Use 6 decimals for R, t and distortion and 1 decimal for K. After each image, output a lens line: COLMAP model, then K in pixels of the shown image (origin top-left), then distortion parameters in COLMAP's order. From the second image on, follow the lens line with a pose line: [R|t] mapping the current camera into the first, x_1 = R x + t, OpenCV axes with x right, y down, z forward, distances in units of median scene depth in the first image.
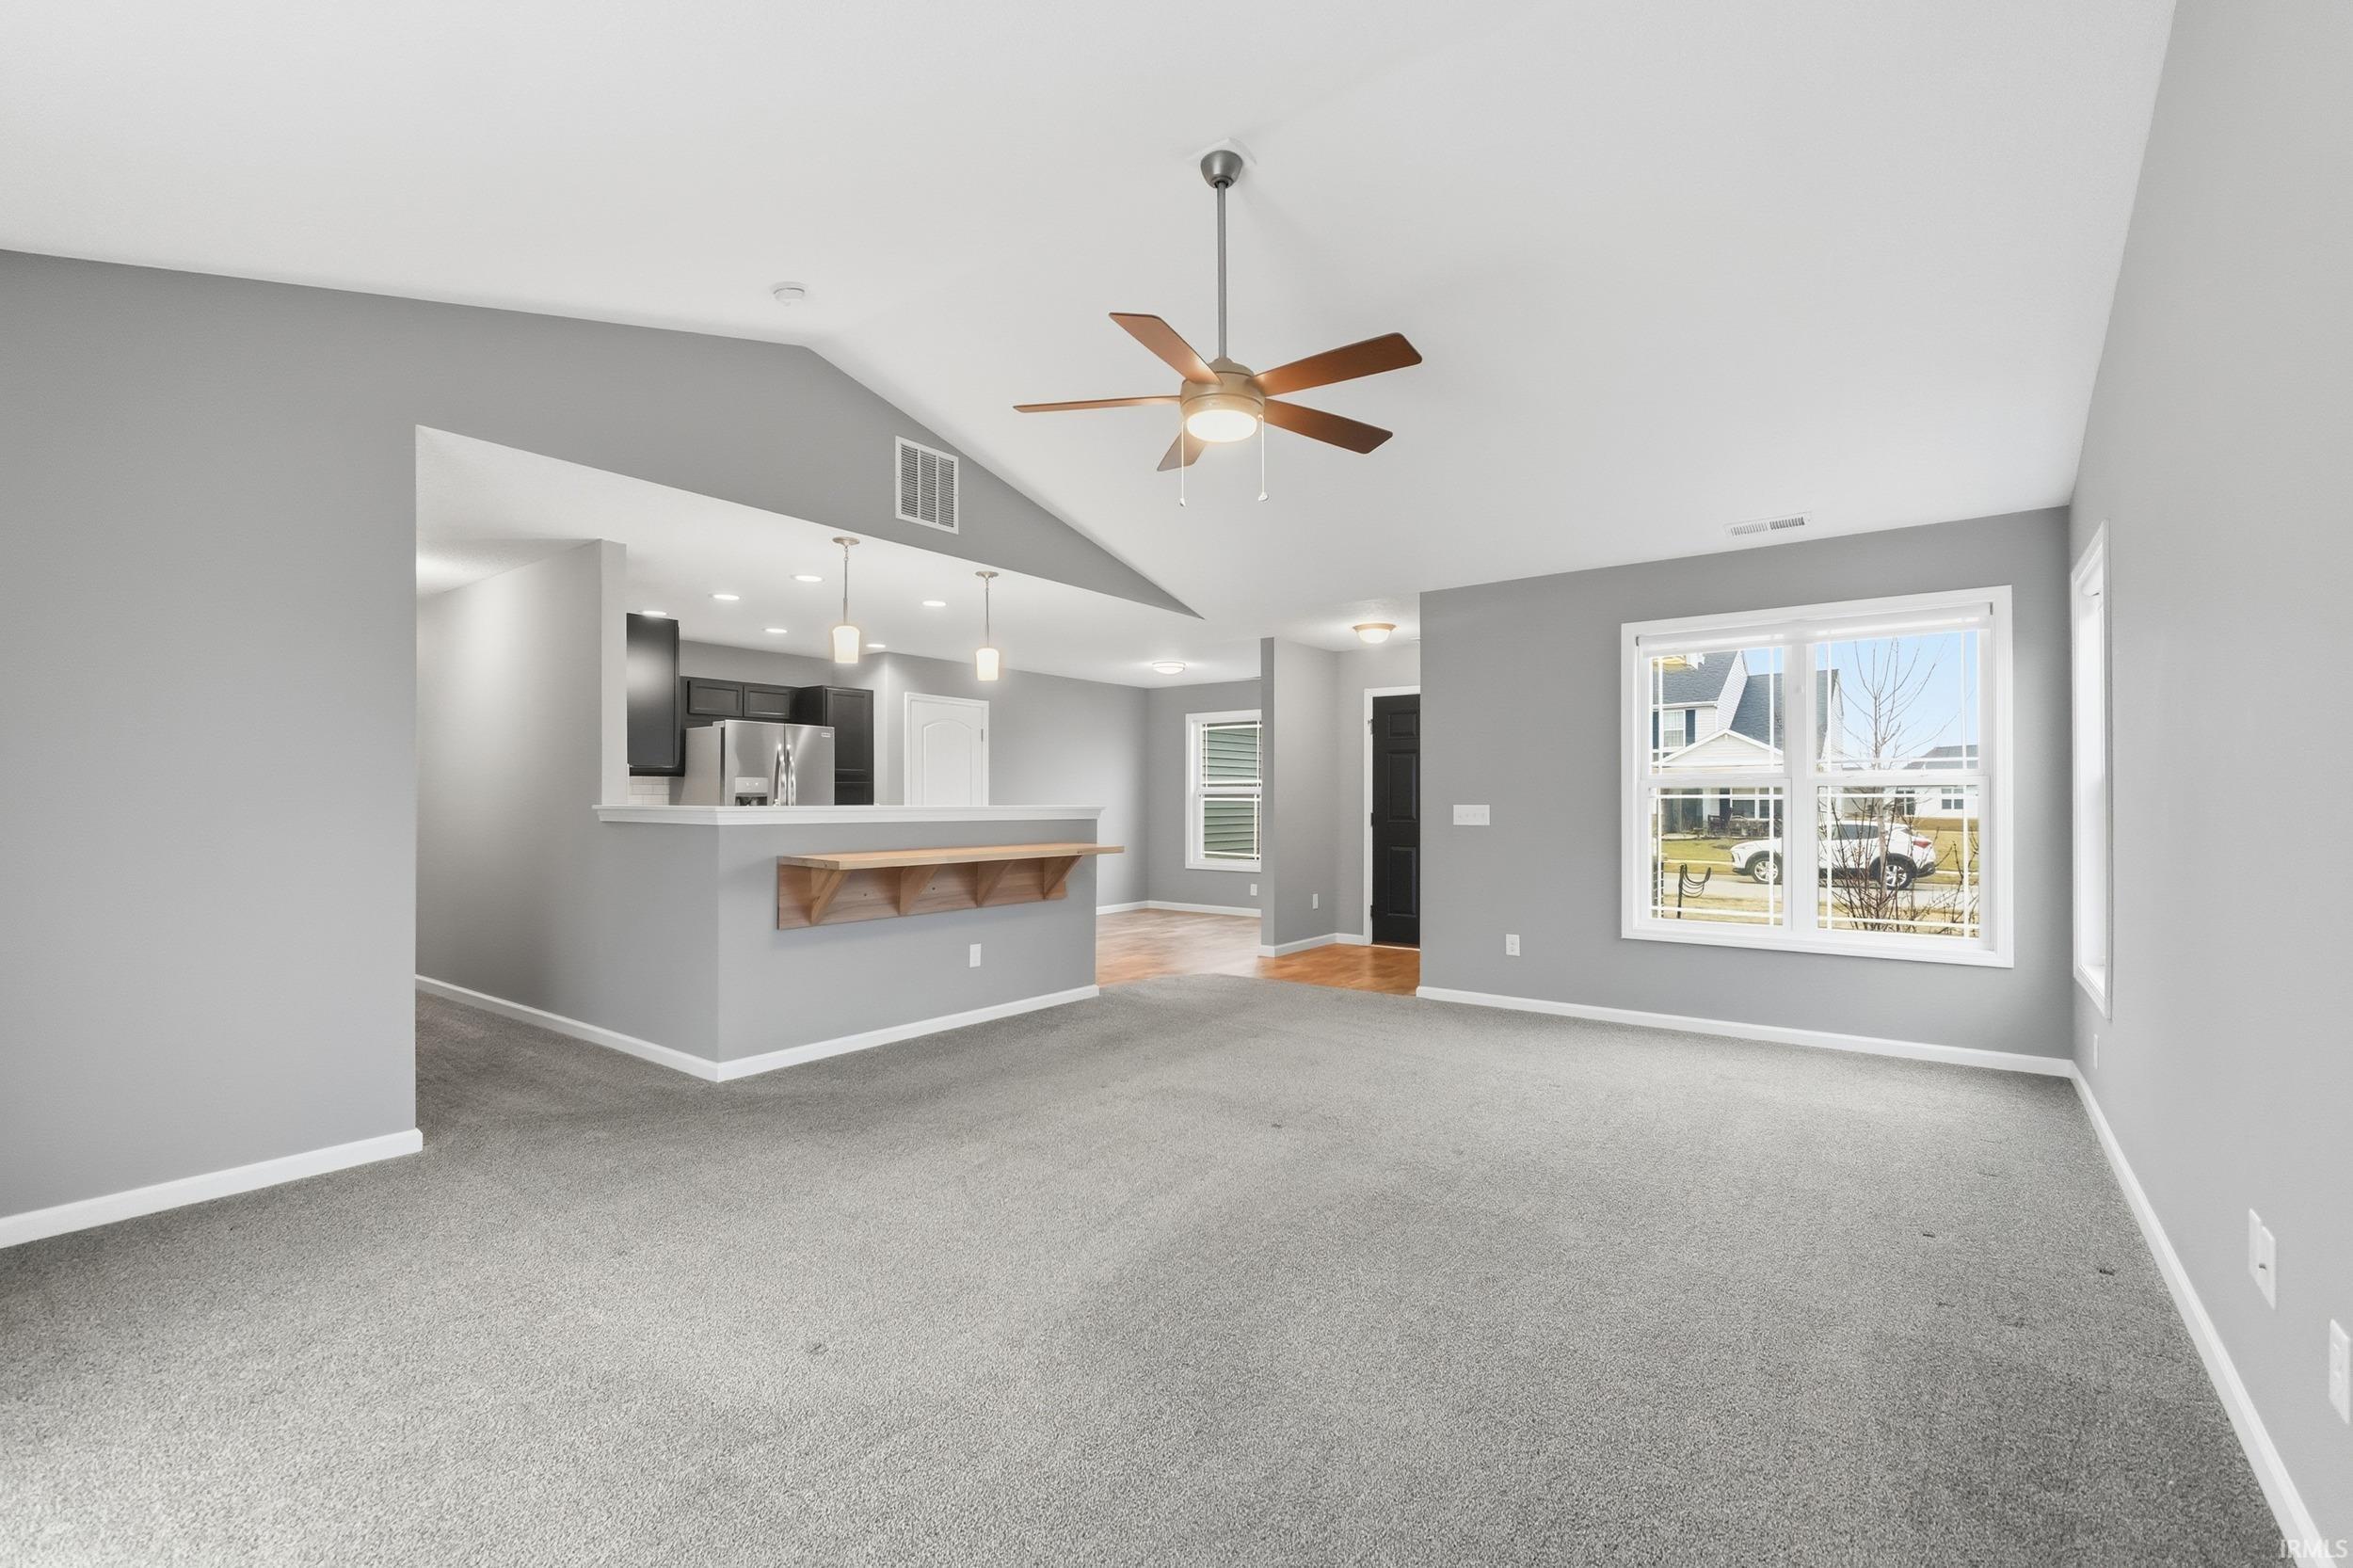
lens RADIAL K [[1013.1, 0, 1169.9], [0, 1013.1, 799.4], [0, 0, 1]] dist [-0.016324, -0.000015]
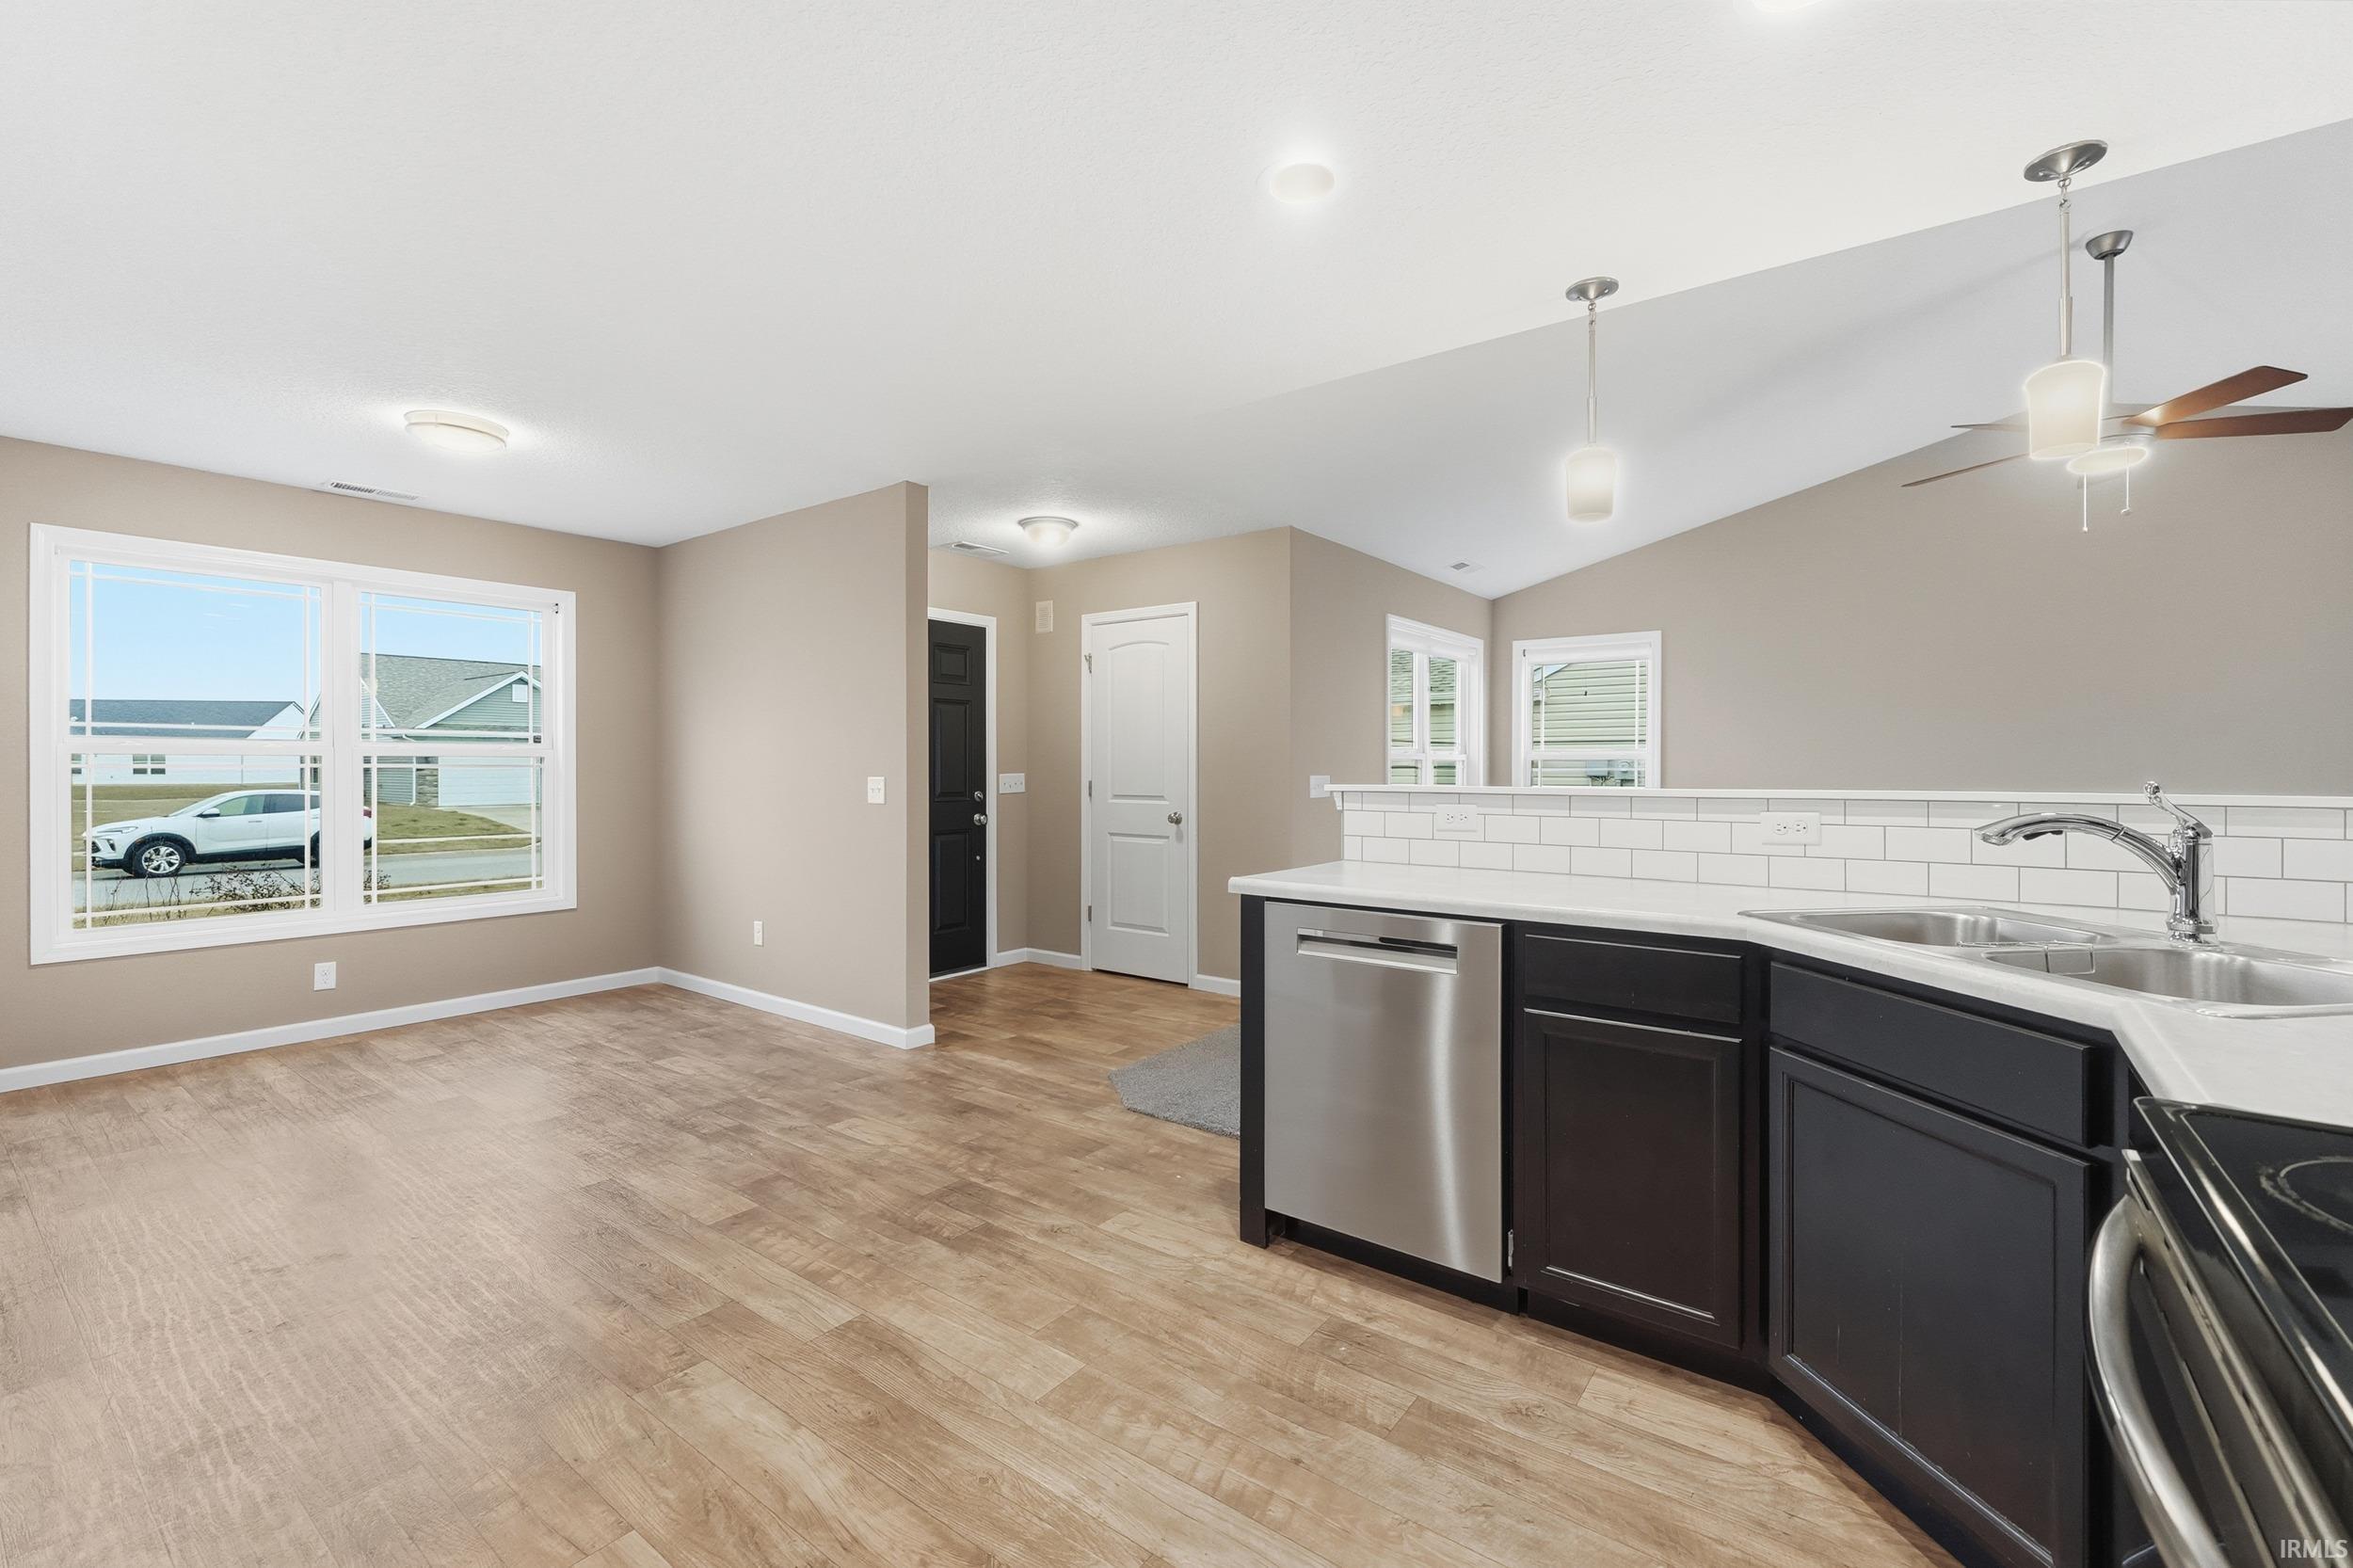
lens RADIAL K [[996.9, 0, 1170.8], [0, 996.9, 771.7], [0, 0, 1]] dist [0.000283, 0.000121]
pose [[-0.001095, -0.007413, 0.999972, -0.605000], [-0.003032, 0.999968, 0.007410, -0.004073], [-0.999995, -0.003024, -0.001118, 1.127323]]
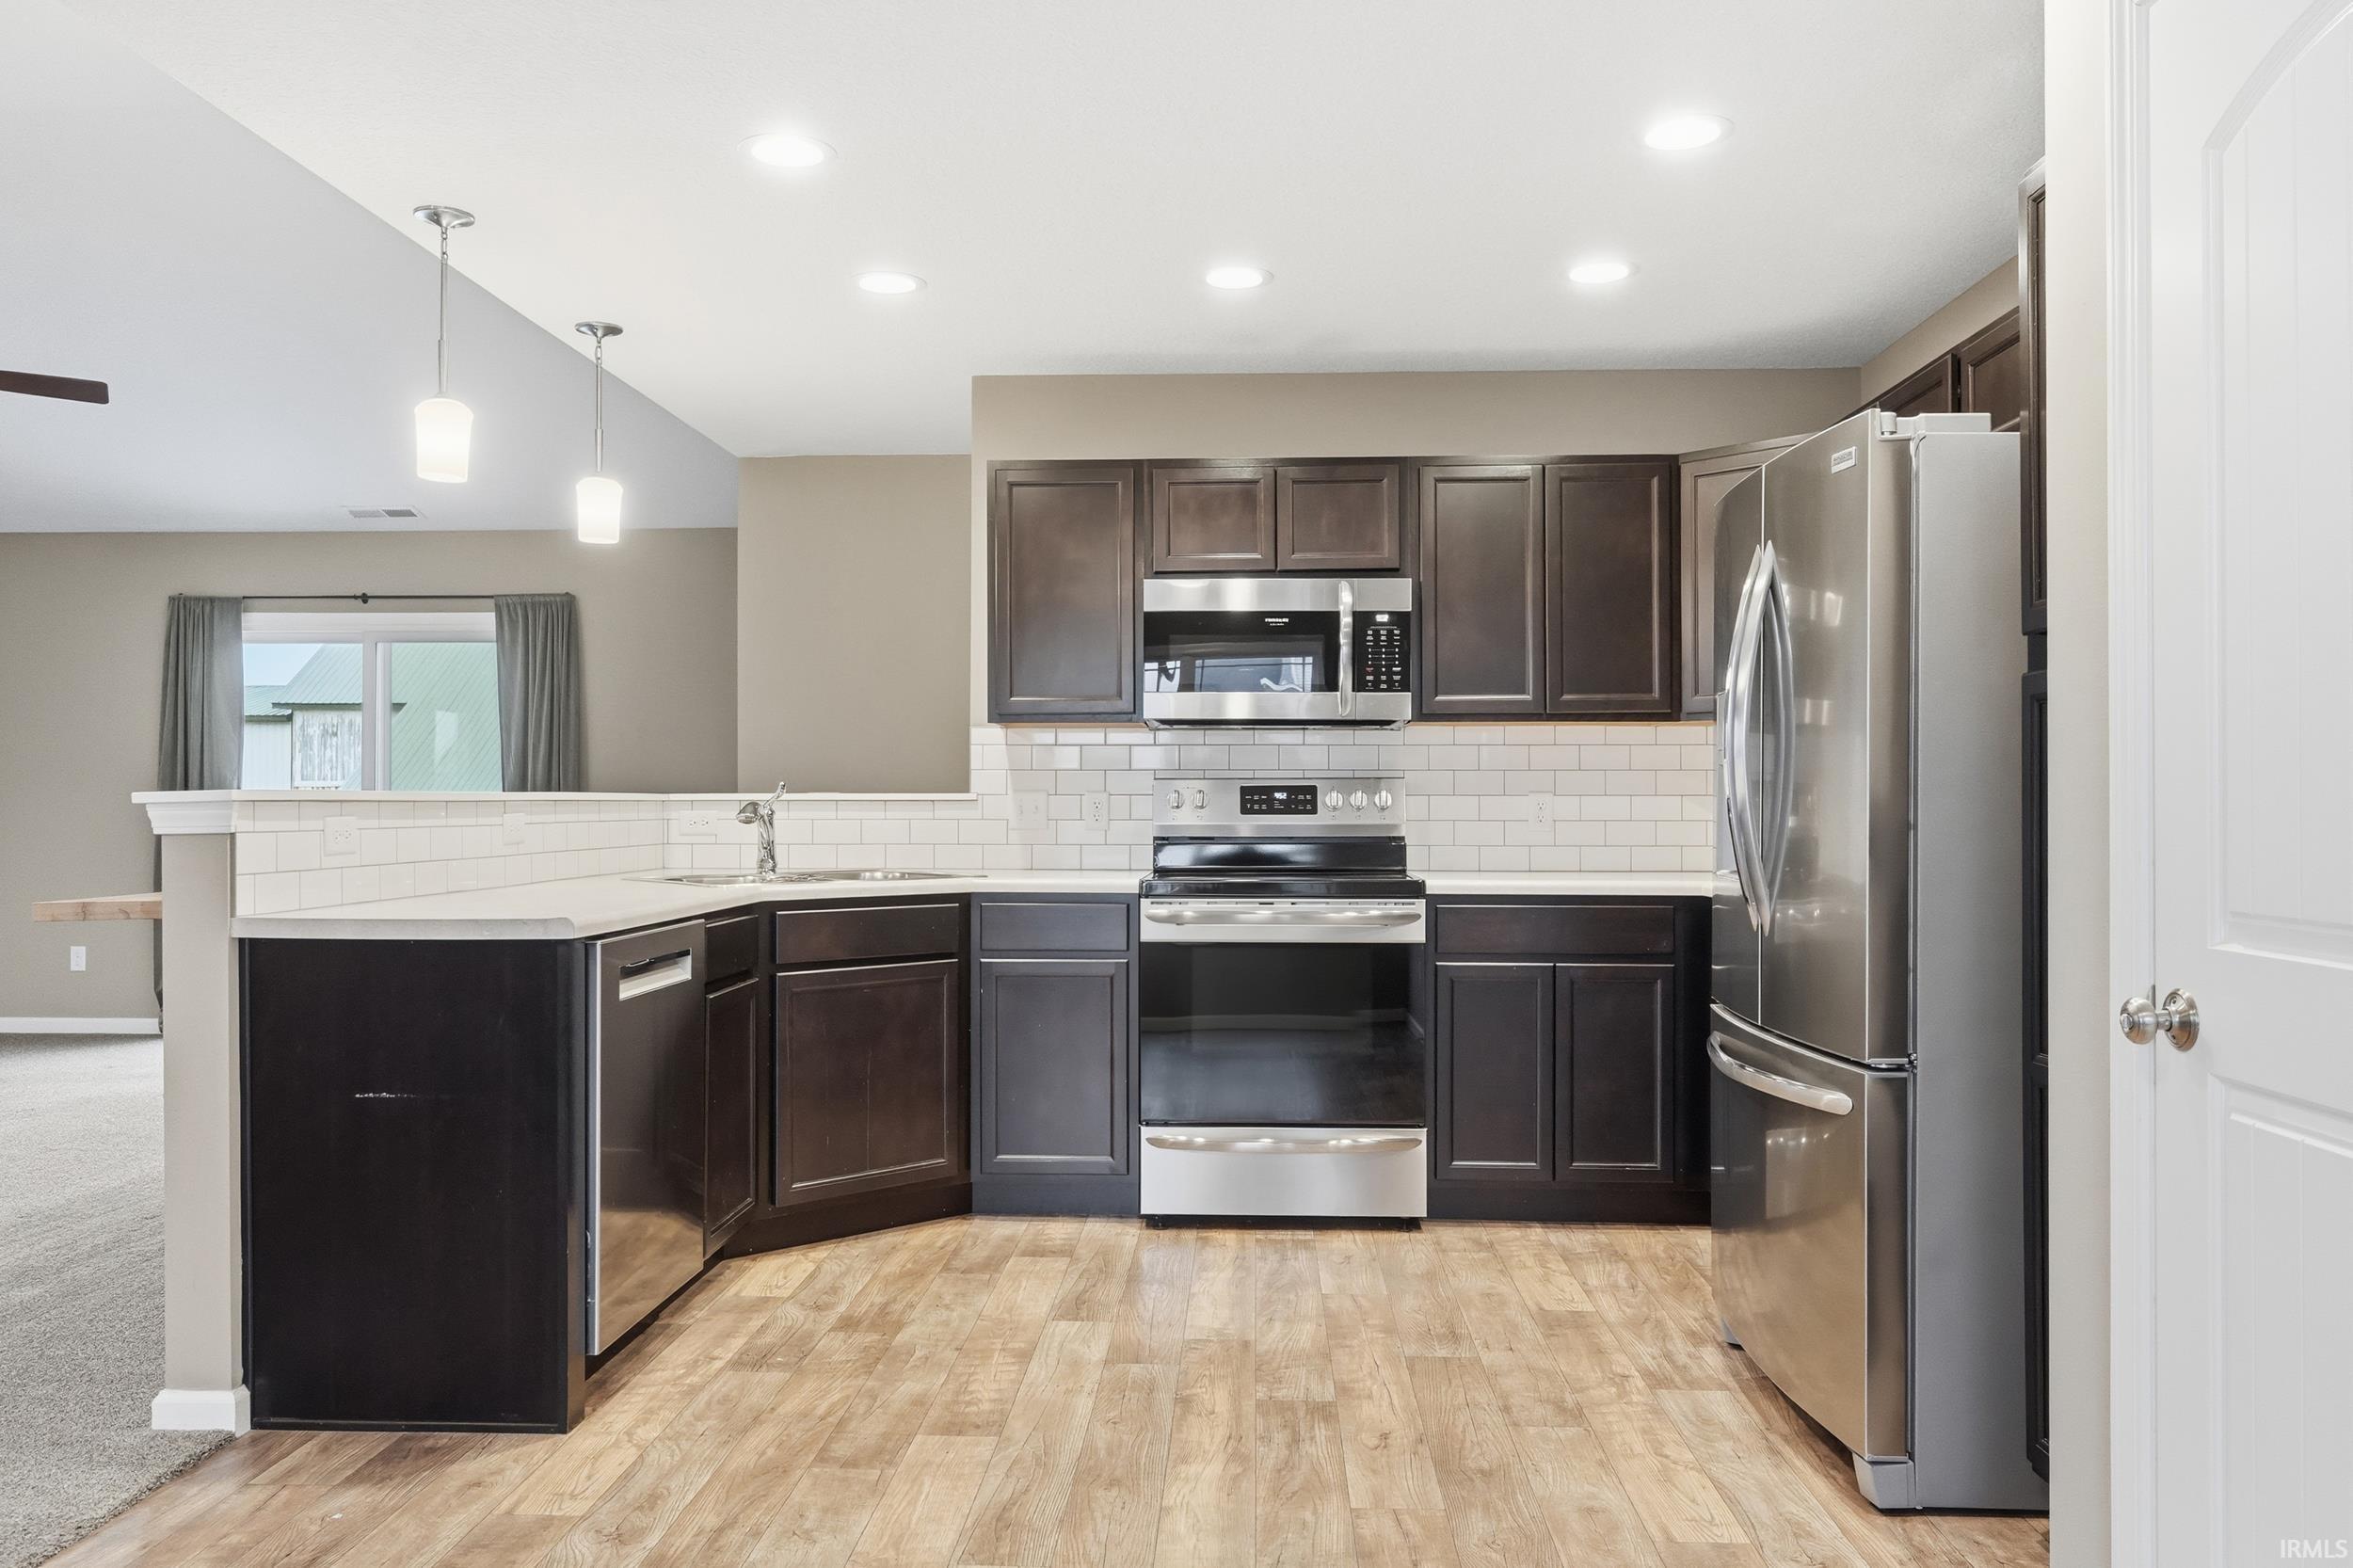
lens RADIAL K [[1728.8, 0, 1176.5], [0, 1728.8, 784.0], [0, 0, 1]] dist [-0.003082, -0.001106]
pose [[-0.823024, -0.007292, -0.567960, -0.030162], [-0.000359, 0.999924, -0.012318, 0.010767], [0.568007, -0.009934, -0.822964, 1.633263]]
